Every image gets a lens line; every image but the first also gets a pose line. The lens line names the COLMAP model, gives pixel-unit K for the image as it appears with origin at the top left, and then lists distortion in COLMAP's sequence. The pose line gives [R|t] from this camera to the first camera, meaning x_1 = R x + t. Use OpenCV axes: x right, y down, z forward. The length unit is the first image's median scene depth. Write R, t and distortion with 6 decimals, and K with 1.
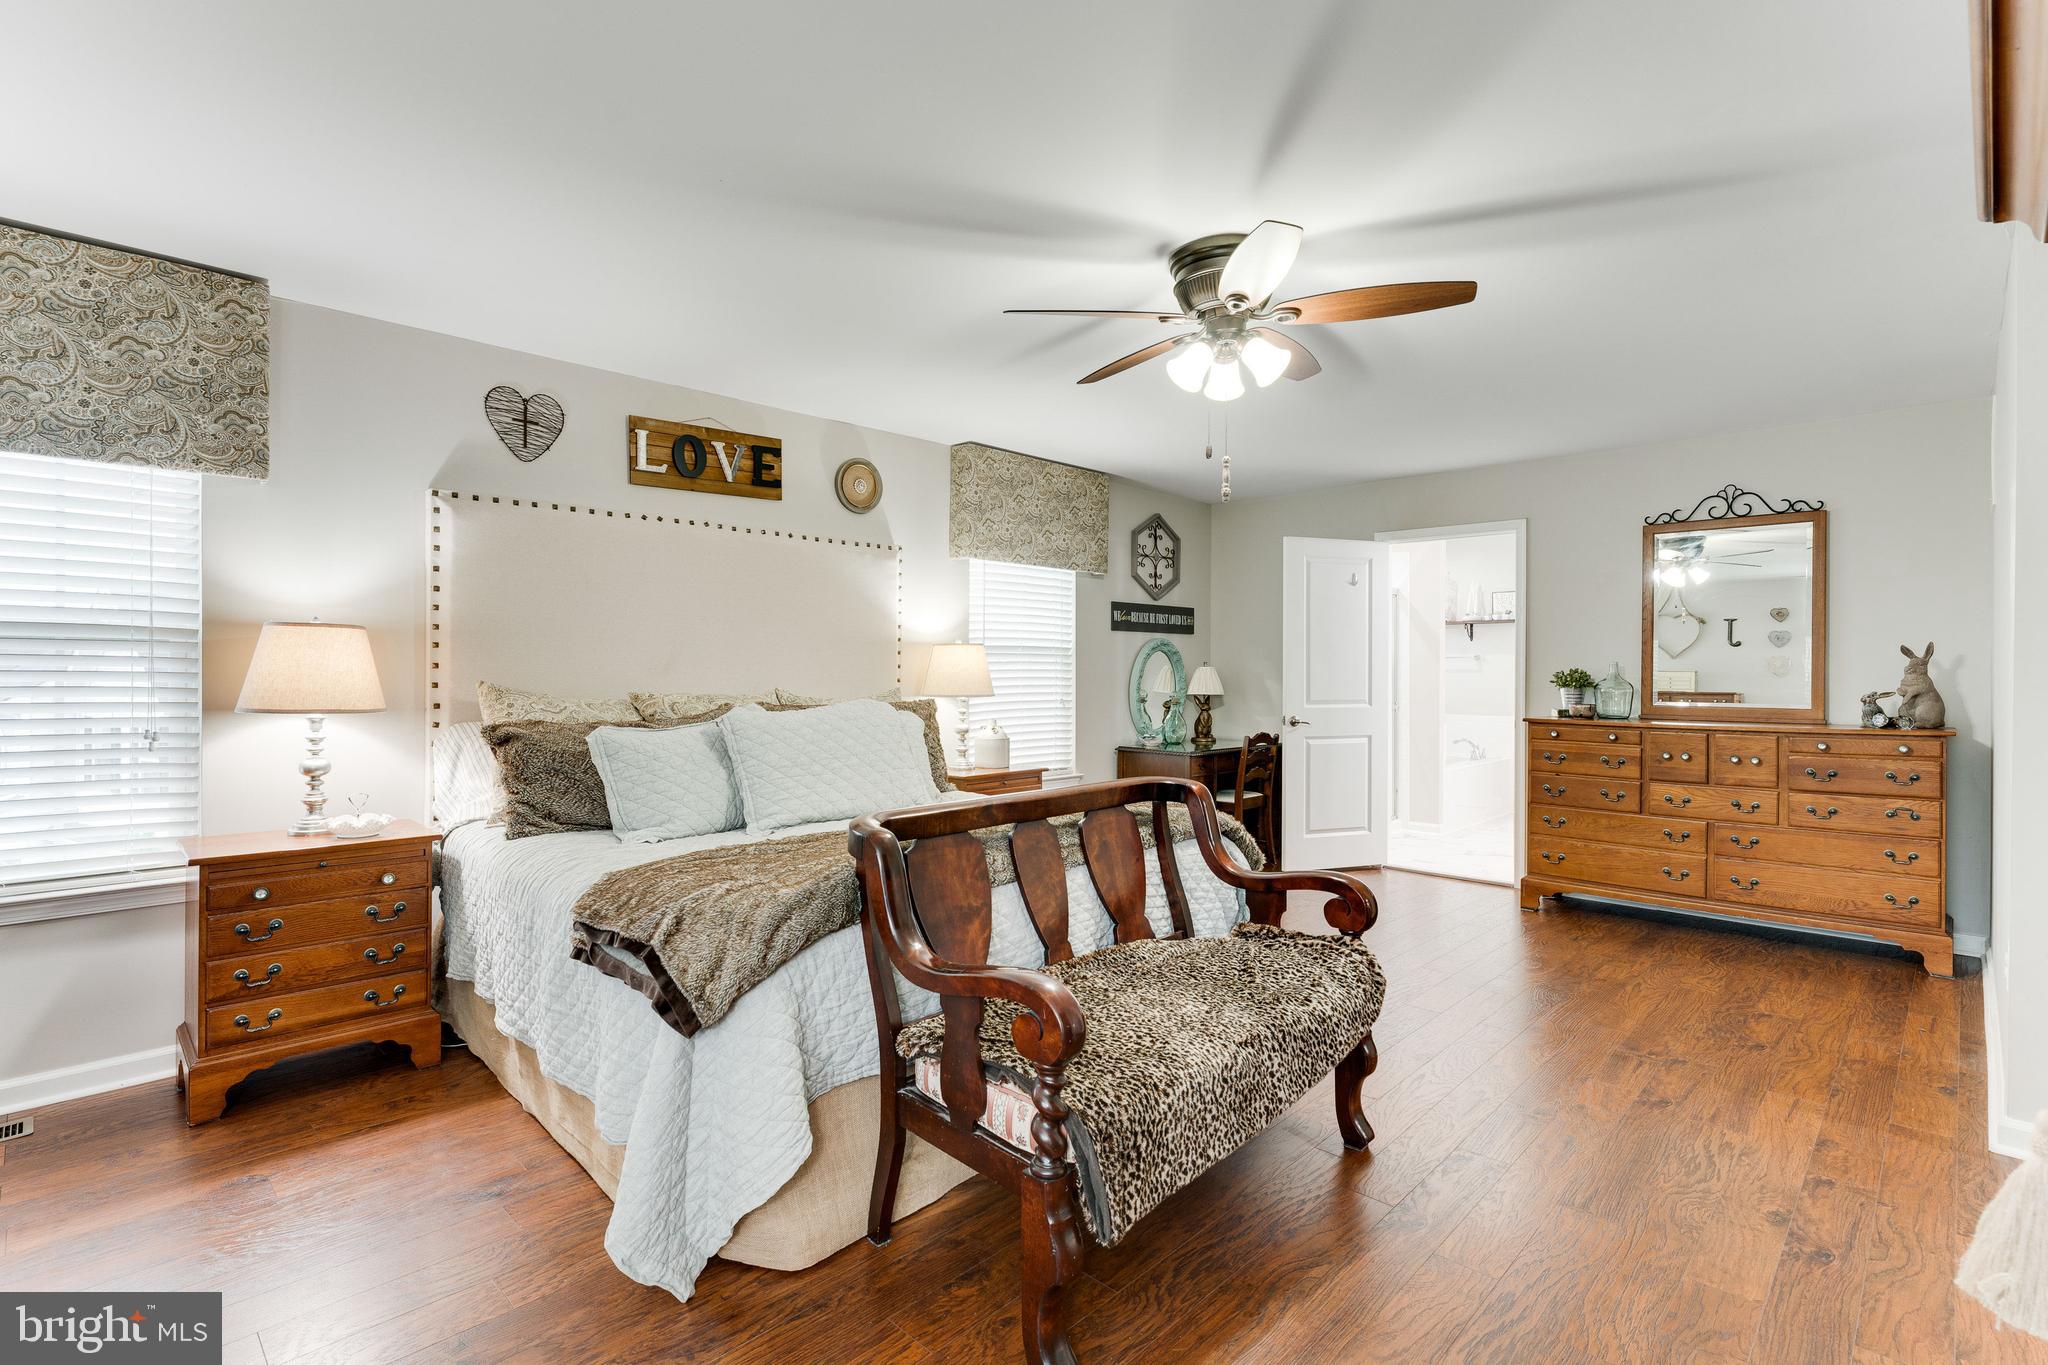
lens RADIAL K [[915.6, 0, 1020.8], [0, 915.6, 671.5], [0, 0, 1]] dist [-0.001230, -0.000426]
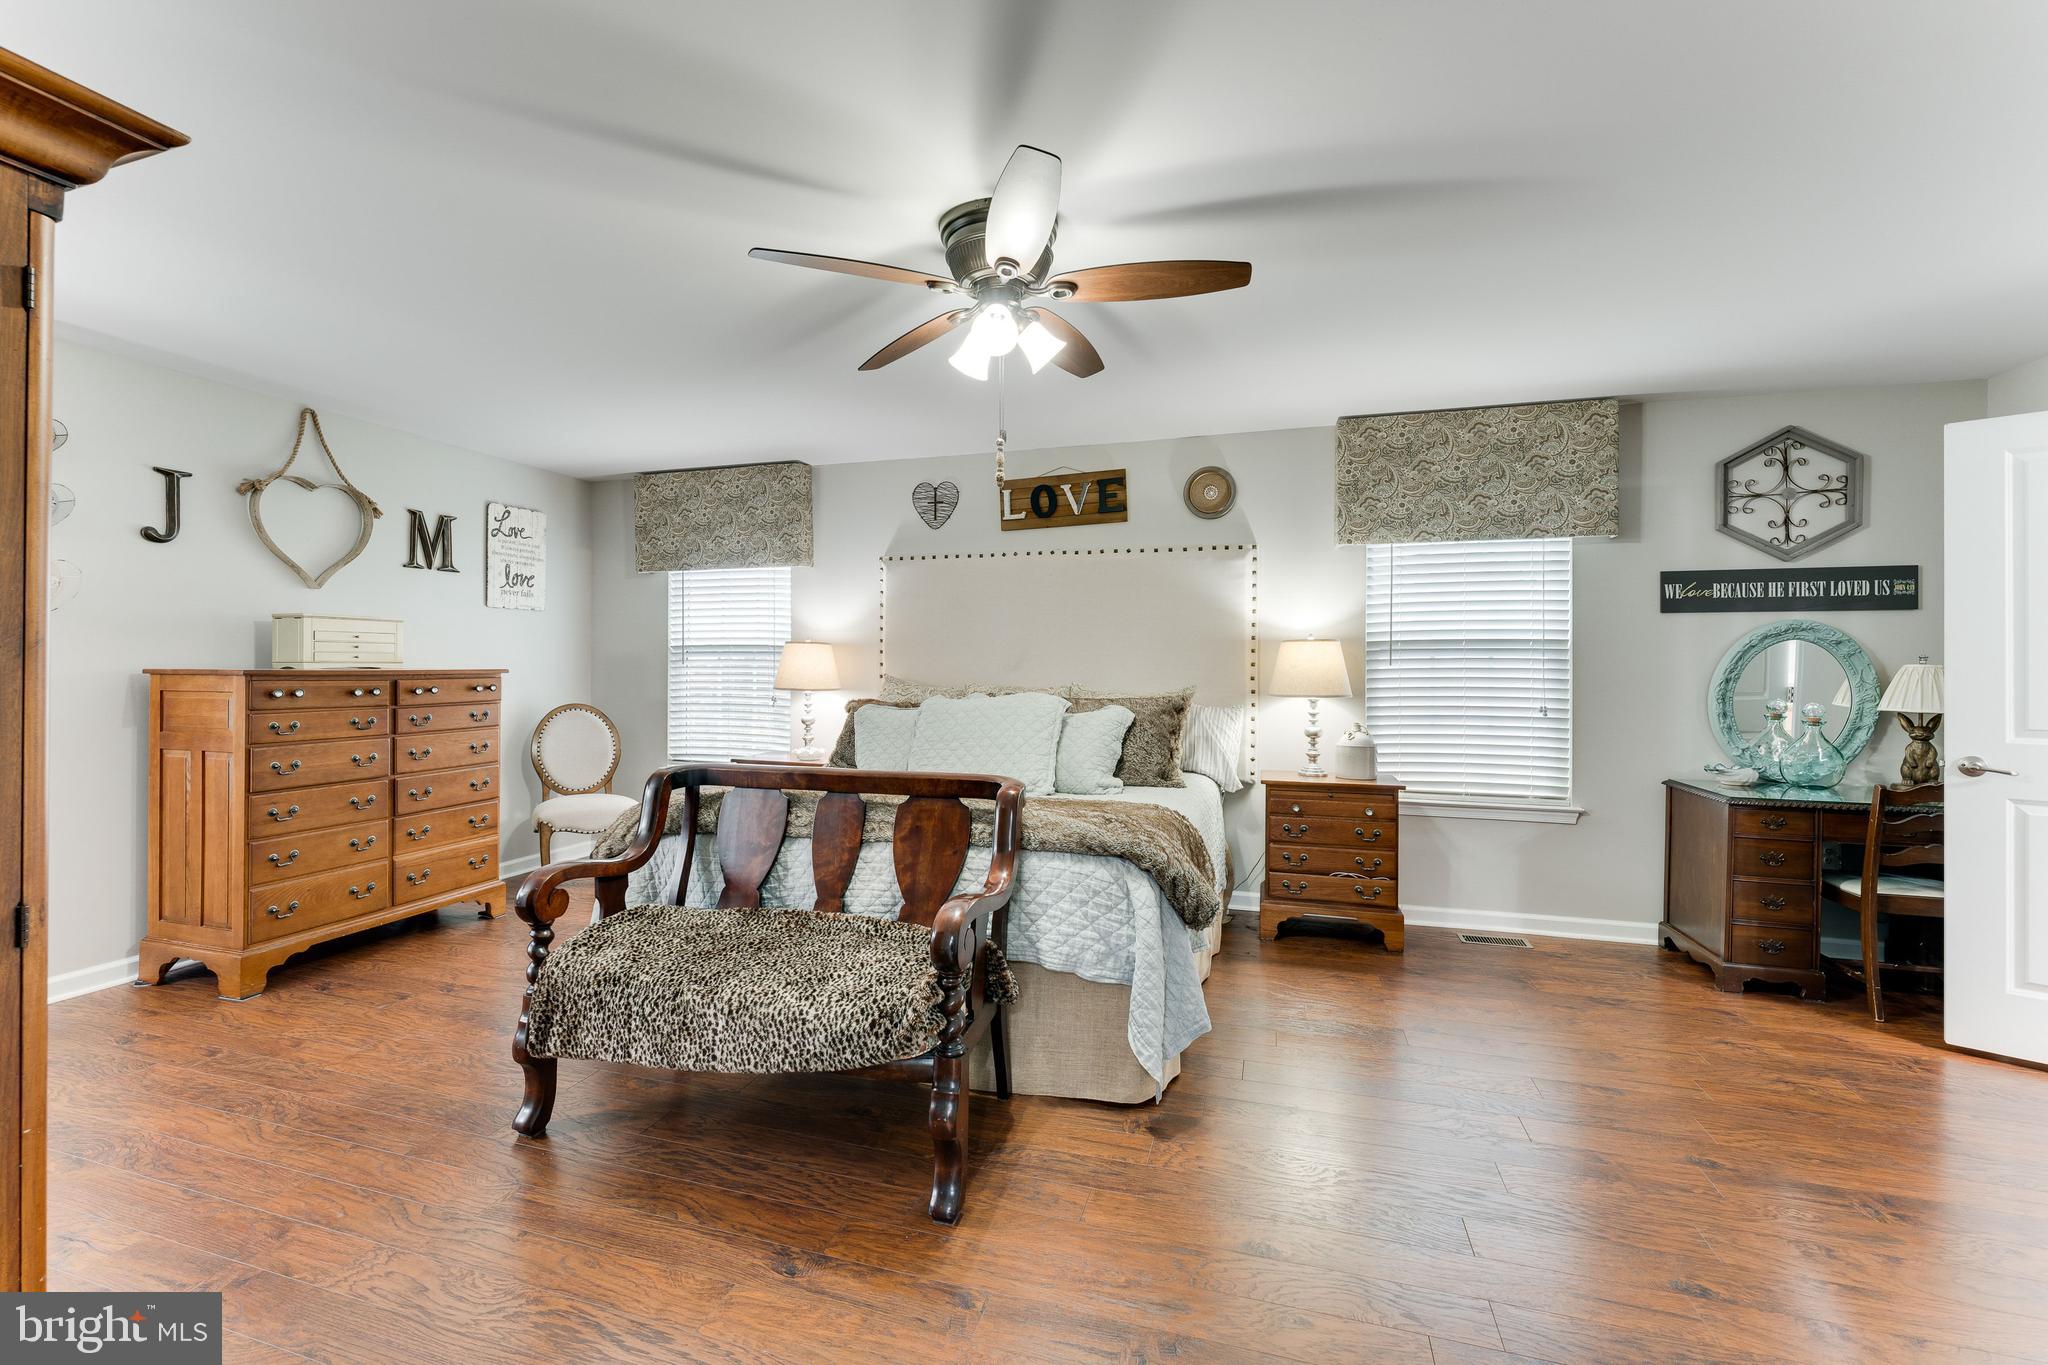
lens RADIAL K [[833.3, 0, 1021.7], [0, 833.3, 669.9], [0, 0, 1]] dist [-0.000810, -0.000032]
pose [[0.488467, 0.003830, -0.872574, 0.539828], [-0.004511, 0.999988, 0.001864, -0.000273], [0.872571, 0.003026, 0.488478, 0.336261]]
